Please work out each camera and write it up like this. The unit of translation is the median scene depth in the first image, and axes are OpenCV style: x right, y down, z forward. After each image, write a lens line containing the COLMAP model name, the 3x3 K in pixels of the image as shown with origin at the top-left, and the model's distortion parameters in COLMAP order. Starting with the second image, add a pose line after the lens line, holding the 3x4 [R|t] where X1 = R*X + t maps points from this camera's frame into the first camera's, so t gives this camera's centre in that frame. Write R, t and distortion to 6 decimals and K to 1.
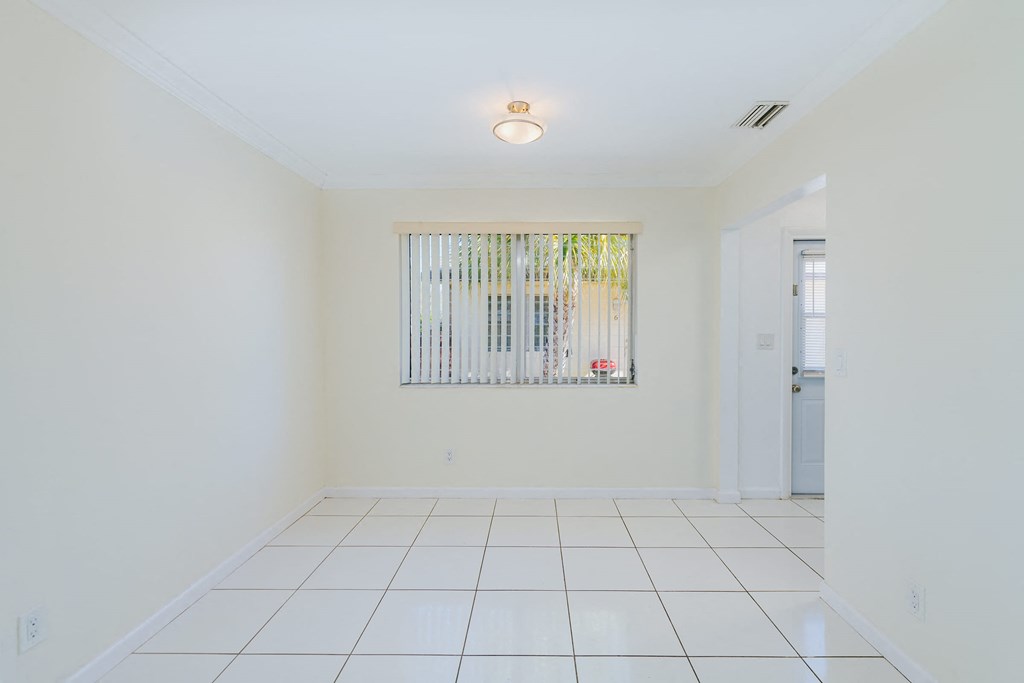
lens RADIAL K [[443.8, 0, 512.0], [0, 443.8, 341.5], [0, 0, 1]] dist [0.000907, 0.000077]
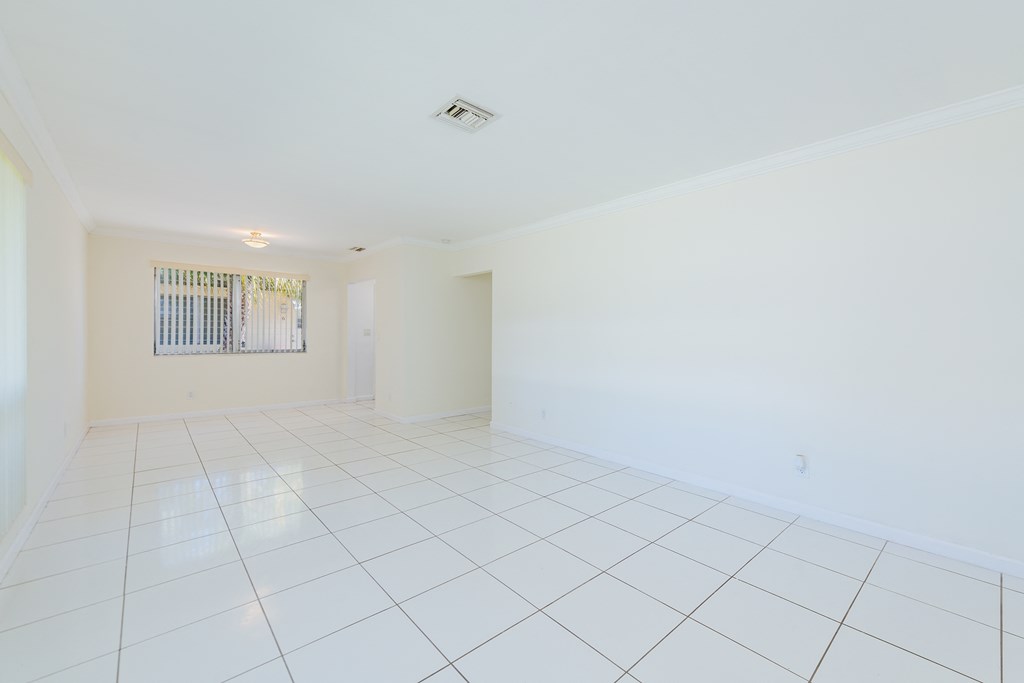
lens RADIAL K [[394.4, 0, 512.0], [0, 394.4, 341.5], [0, 0, 1]] dist [-0.000034, -0.000024]
pose [[0.729049, 0.000524, 0.684461, -0.280599], [0.001164, 0.999997, -0.002005, 0.052258], [-0.684460, 0.002259, 0.729047, -1.004617]]
